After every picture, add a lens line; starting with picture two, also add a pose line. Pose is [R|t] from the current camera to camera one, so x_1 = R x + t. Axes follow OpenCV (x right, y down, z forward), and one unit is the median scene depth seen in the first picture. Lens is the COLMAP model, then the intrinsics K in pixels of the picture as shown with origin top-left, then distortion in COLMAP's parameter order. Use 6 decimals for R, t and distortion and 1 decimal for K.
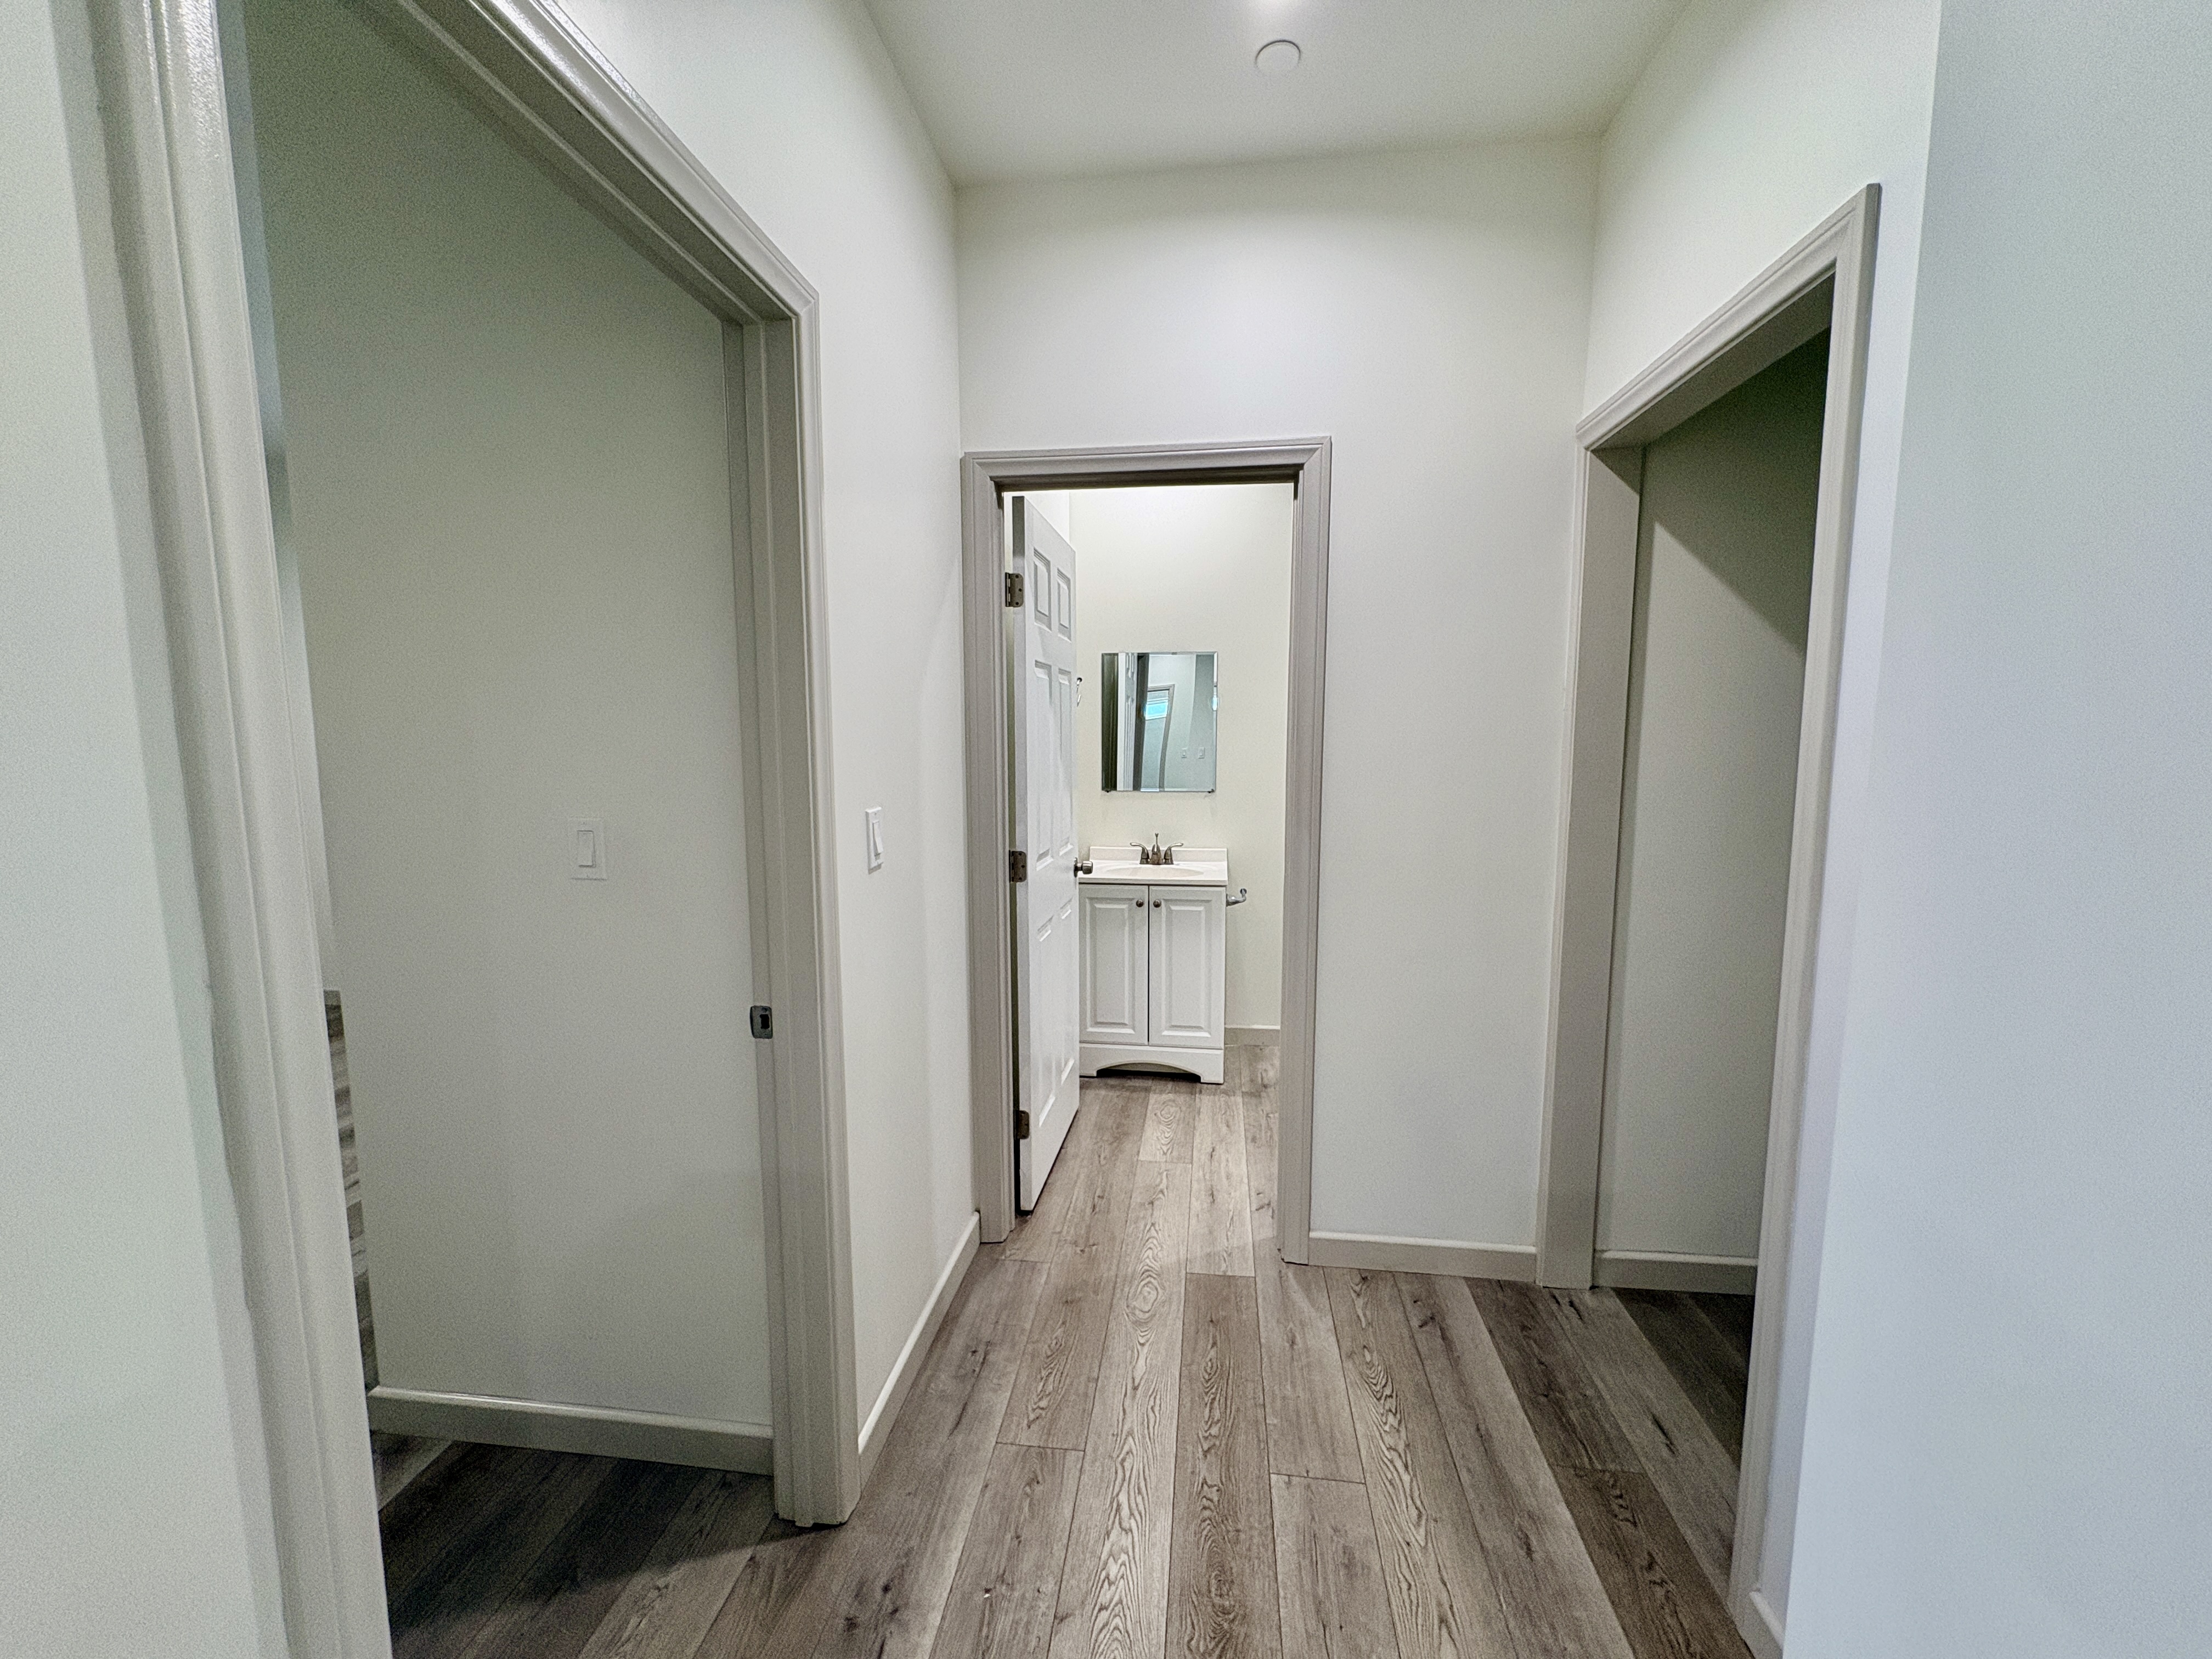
lens RADIAL K [[882.4, 0, 1106.0], [0, 882.4, 829.5], [0, 0, 1]] dist [-0.000411, 0.000085]
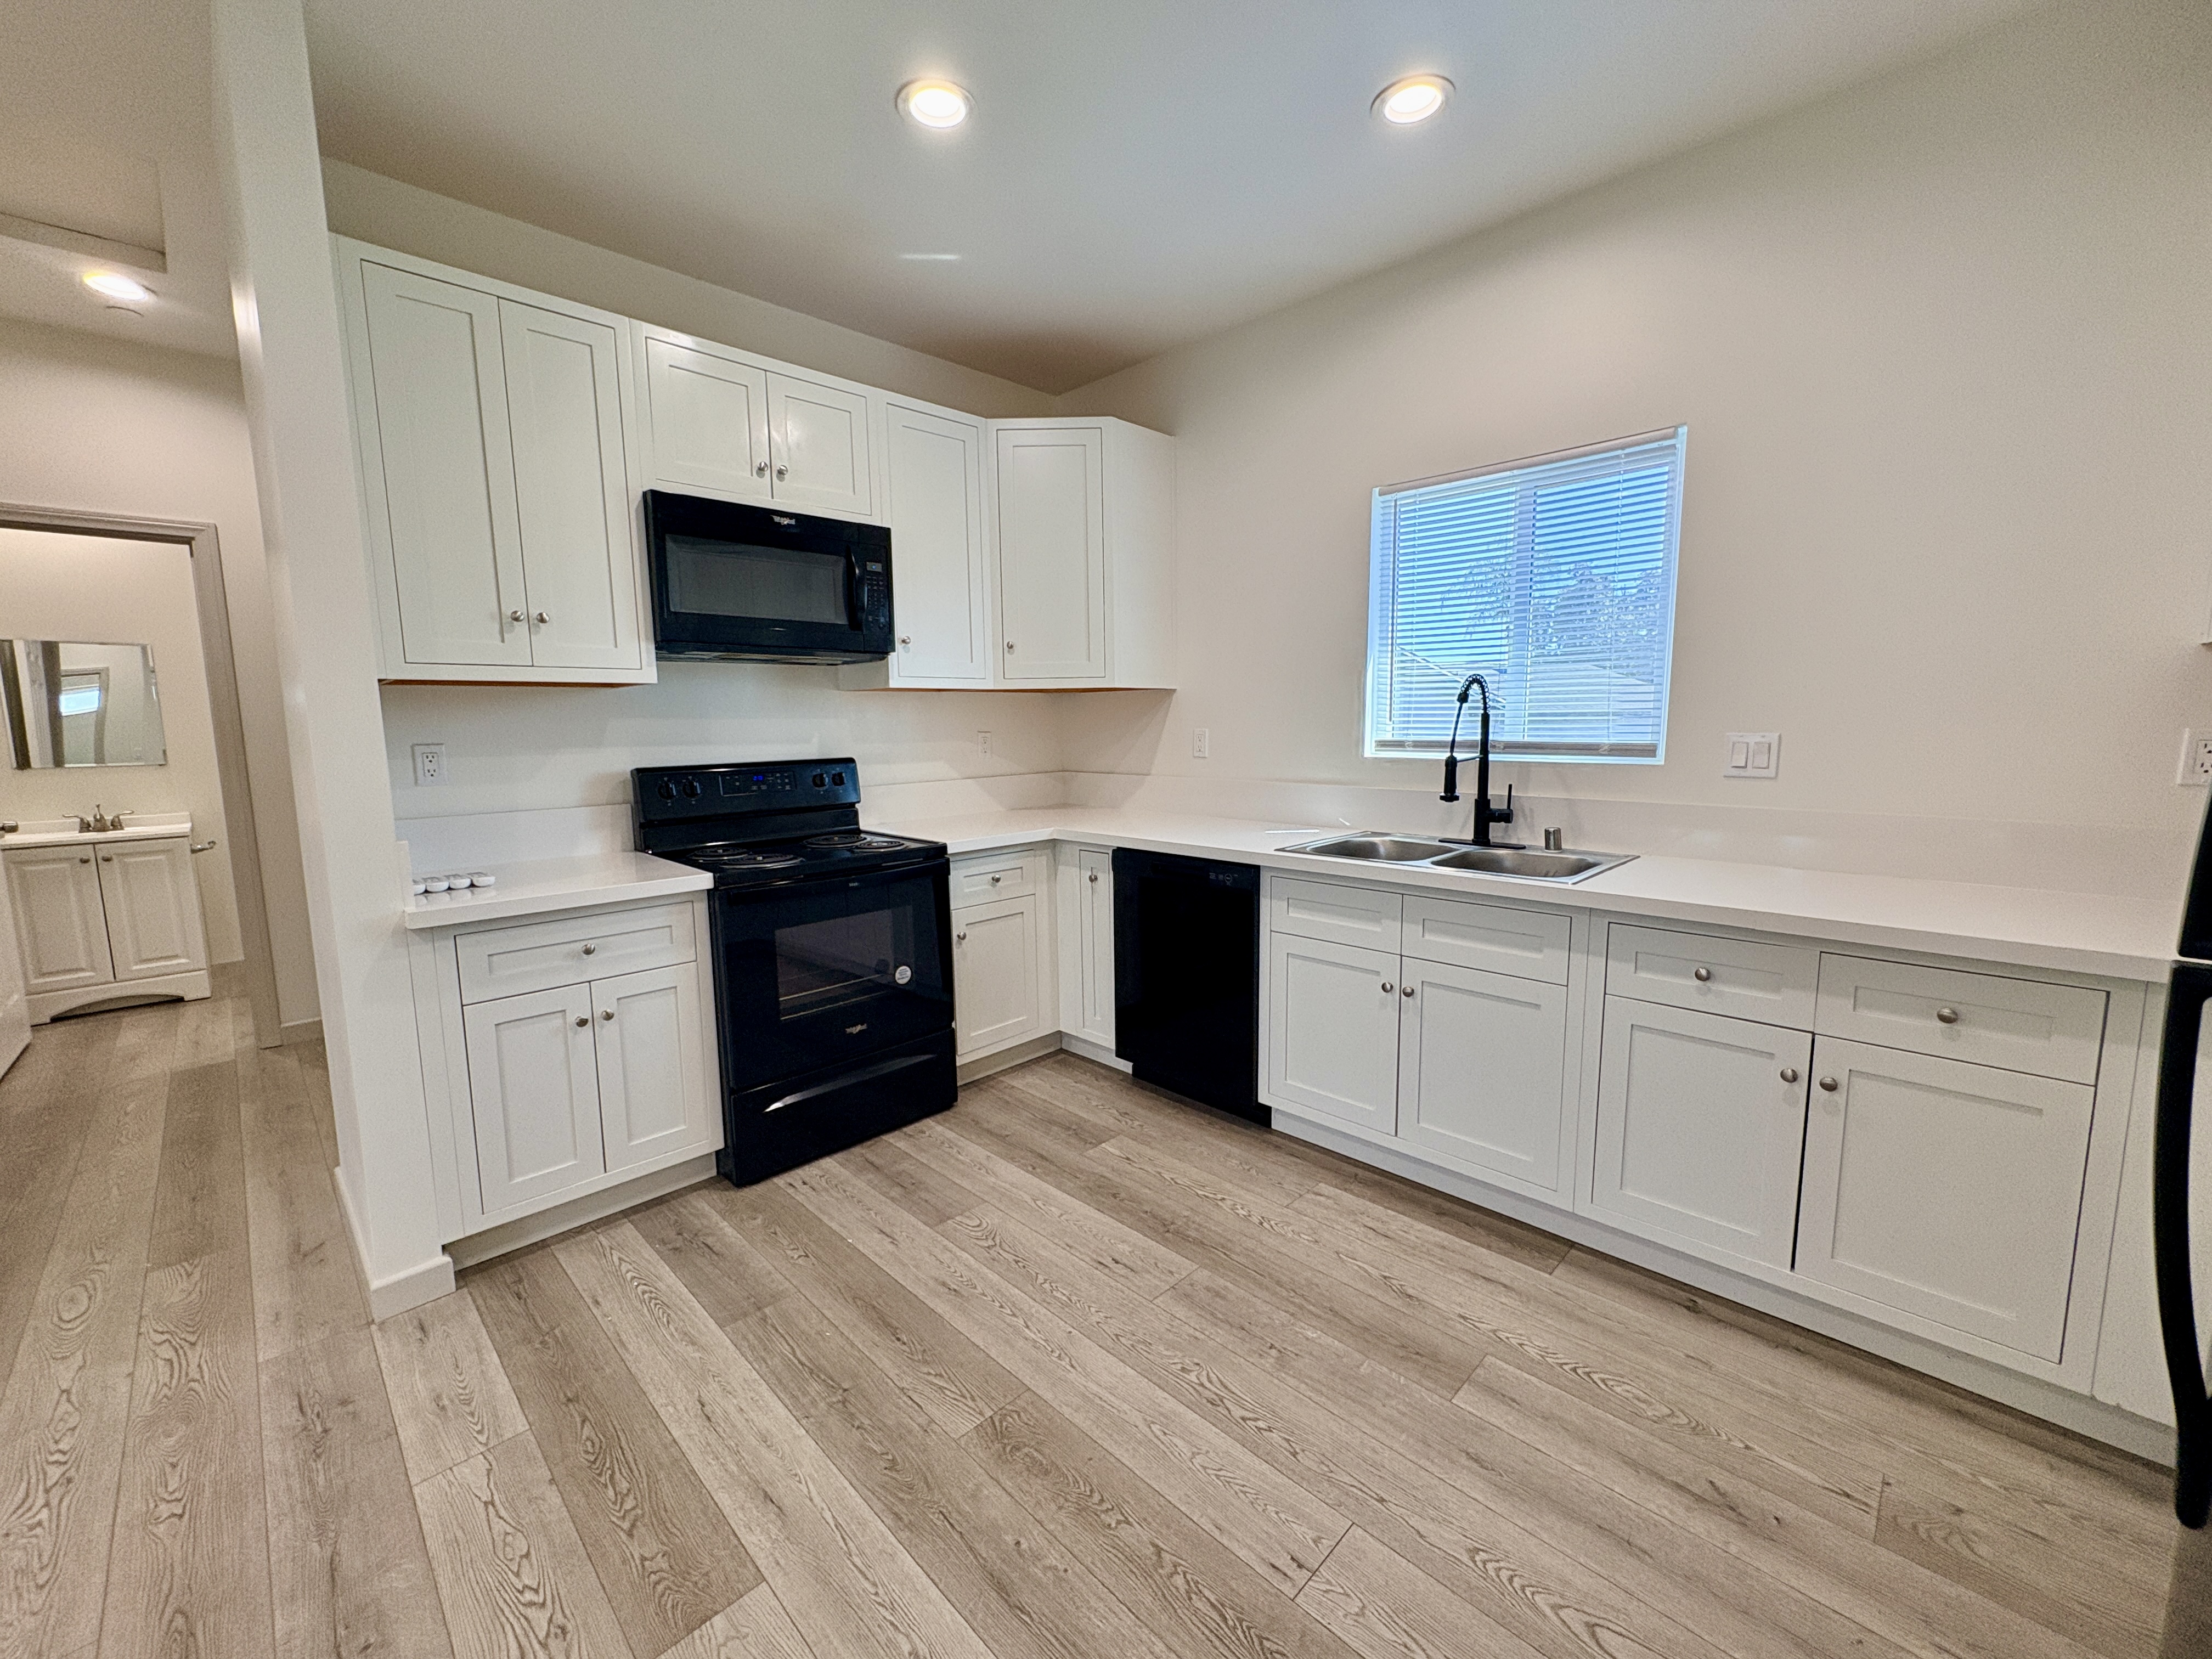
lens RADIAL K [[895.0, 0, 1067.4], [0, 895.0, 826.6], [0, 0, 1]] dist [0.020915, -0.000005]
pose [[0.640302, -0.103368, 0.761136, -0.051854], [0.104123, 0.993438, 0.047324, 0.128471], [-0.761033, 0.048950, 0.646864, -0.843244]]
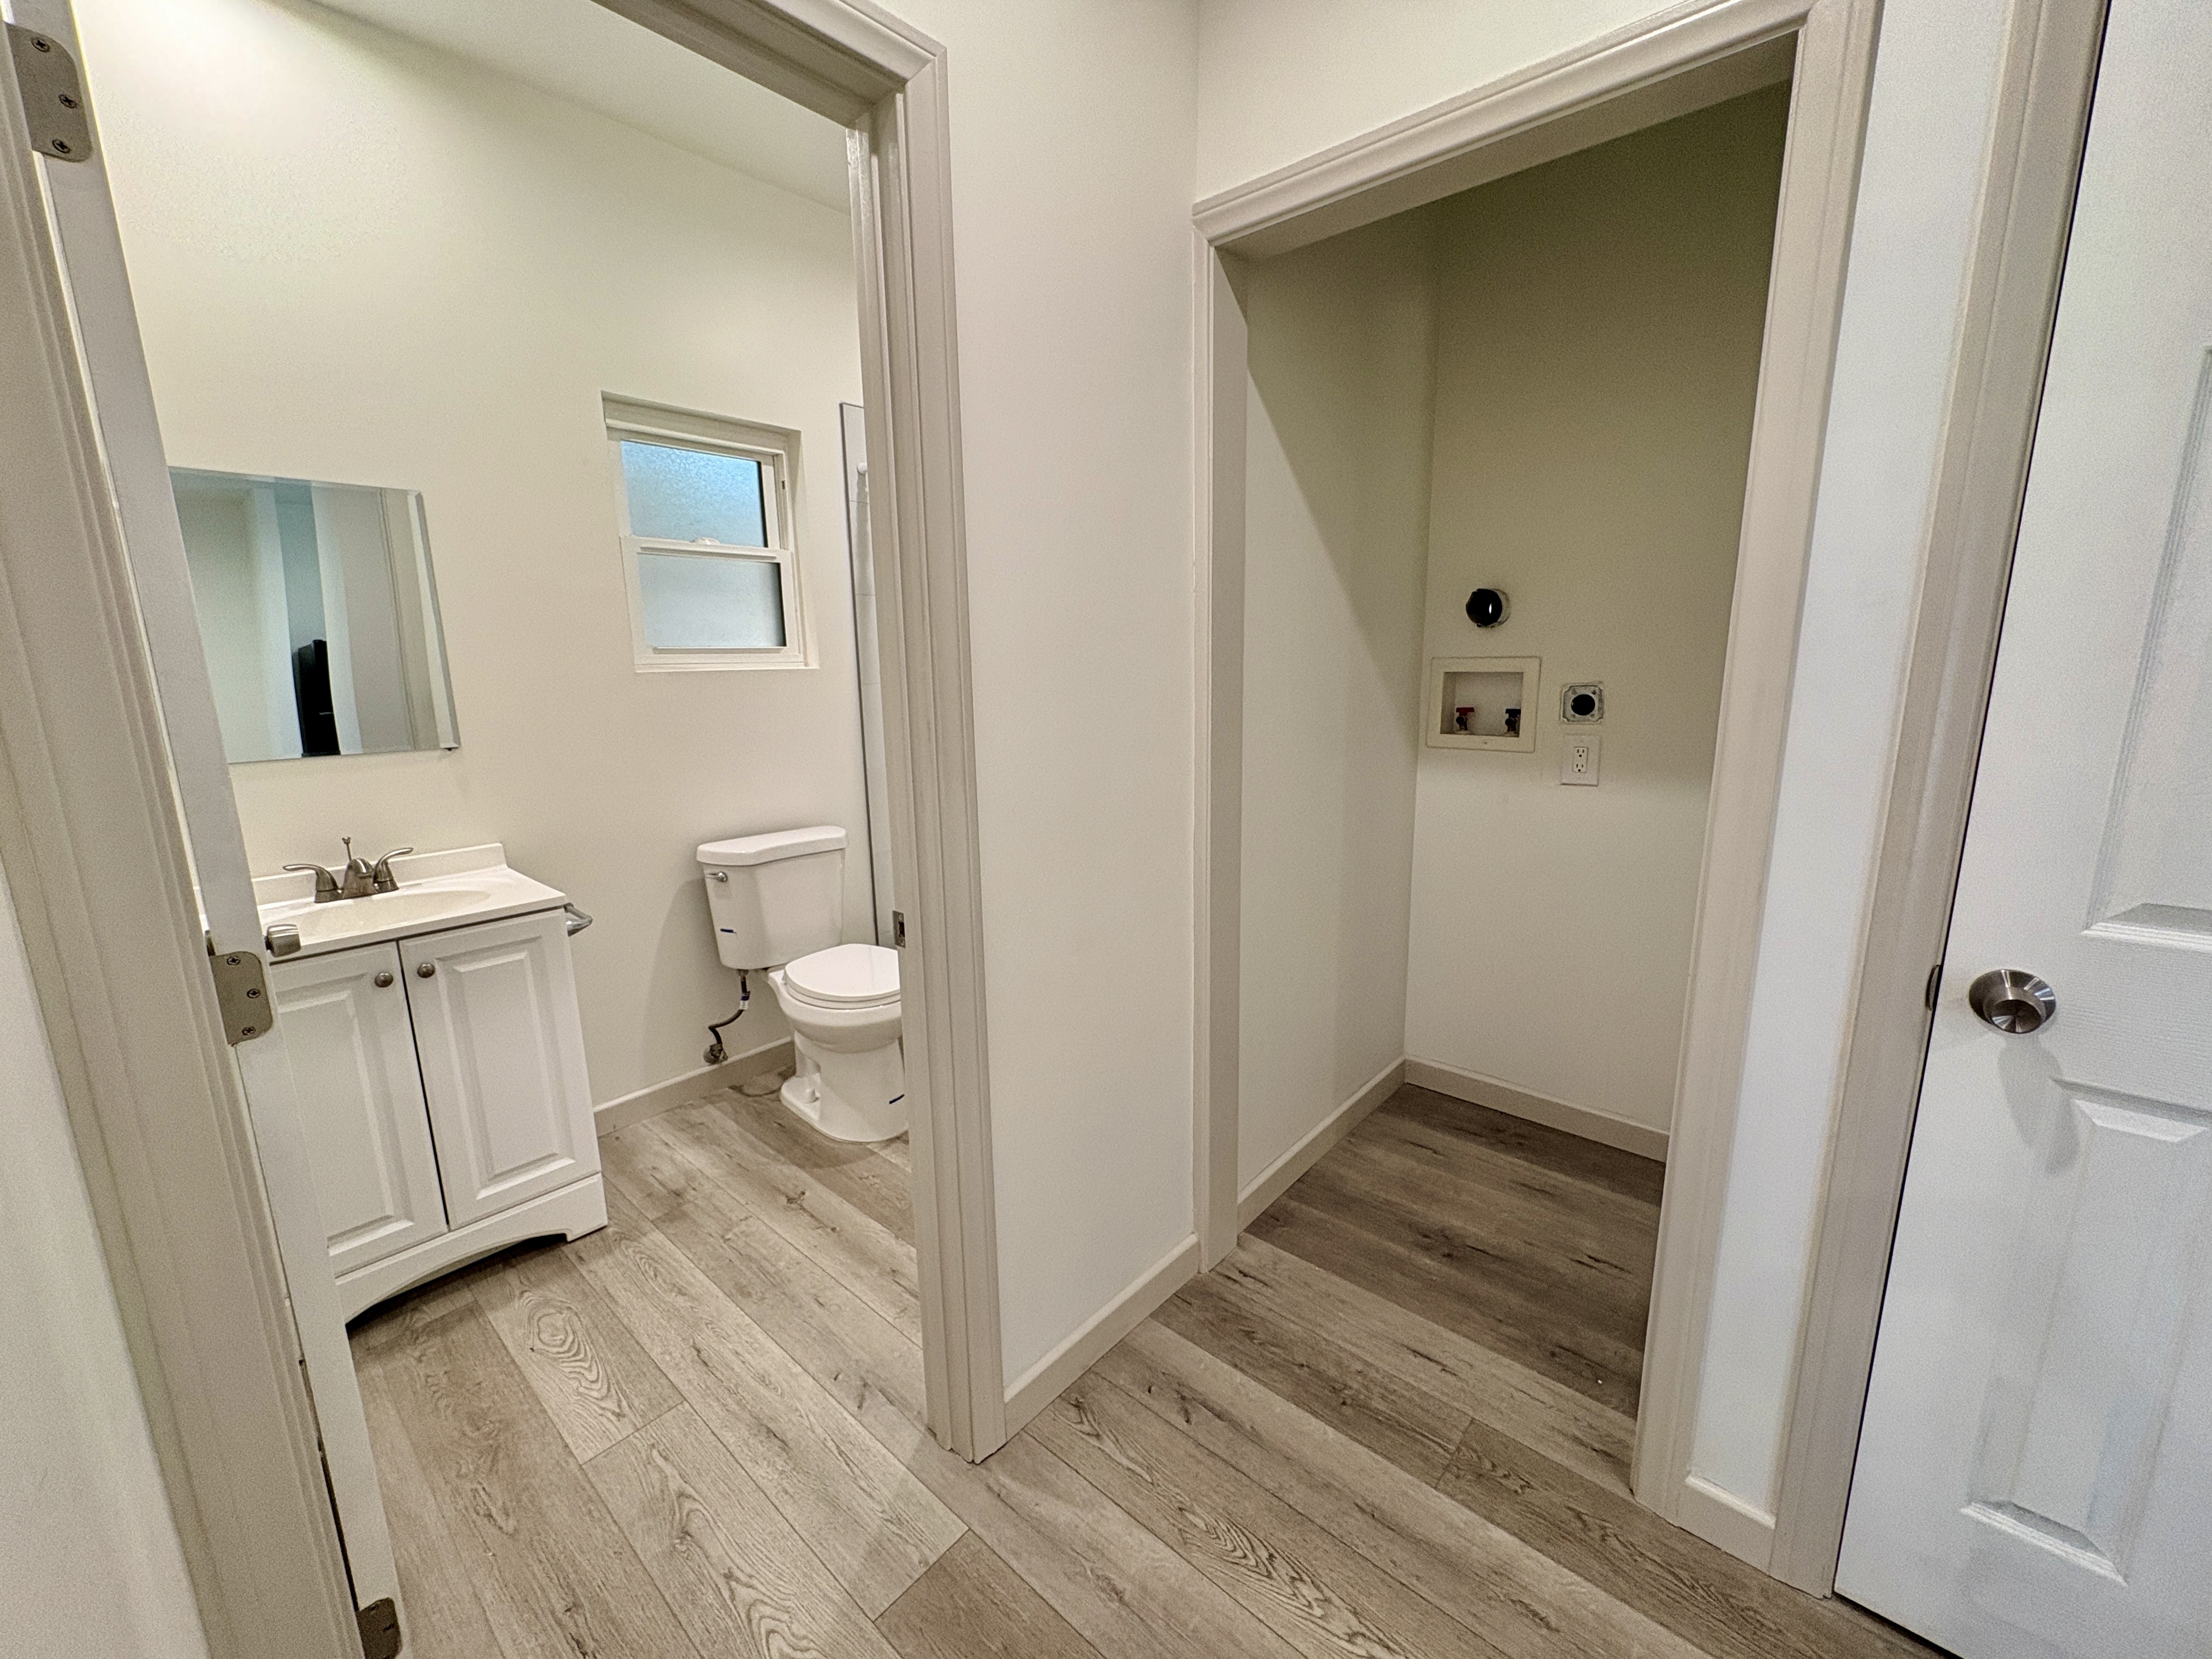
lens RADIAL K [[876.9, 0, 1106.0], [0, 876.9, 829.5], [0, 0, 1]] dist [-0.001592, 0.000063]
pose [[0.561137, -0.164780, 0.811155, -0.133485], [0.108222, 0.986177, 0.125469, -0.021110], [-0.820618, 0.017380, 0.571213, 0.411814]]
